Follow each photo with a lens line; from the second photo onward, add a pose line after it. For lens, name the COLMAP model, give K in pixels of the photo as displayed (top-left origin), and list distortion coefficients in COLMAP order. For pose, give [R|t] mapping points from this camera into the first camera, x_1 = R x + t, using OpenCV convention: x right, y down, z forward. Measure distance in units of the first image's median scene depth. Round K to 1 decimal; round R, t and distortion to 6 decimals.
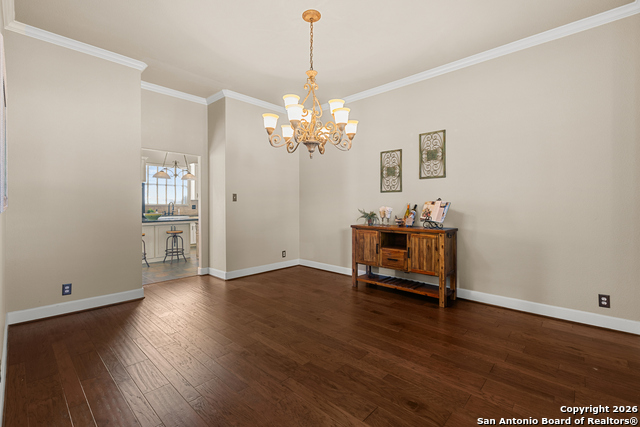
lens RADIAL K [[284.6, 0, 320.7], [0, 284.6, 210.4], [0, 0, 1]] dist [0.000467, 0.000129]
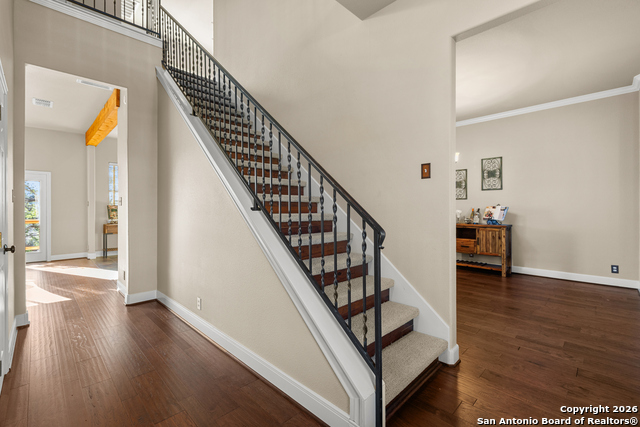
lens RADIAL K [[284.6, 0, 319.2], [0, 284.6, 211.7], [0, 0, 1]] dist [0.000467, 0.000129]
pose [[0.999226, -0.000521, -0.039327, -0.443103], [0.000294, 0.999983, -0.005781, 0.004156], [0.039330, 0.005765, 0.999210, -0.491159]]
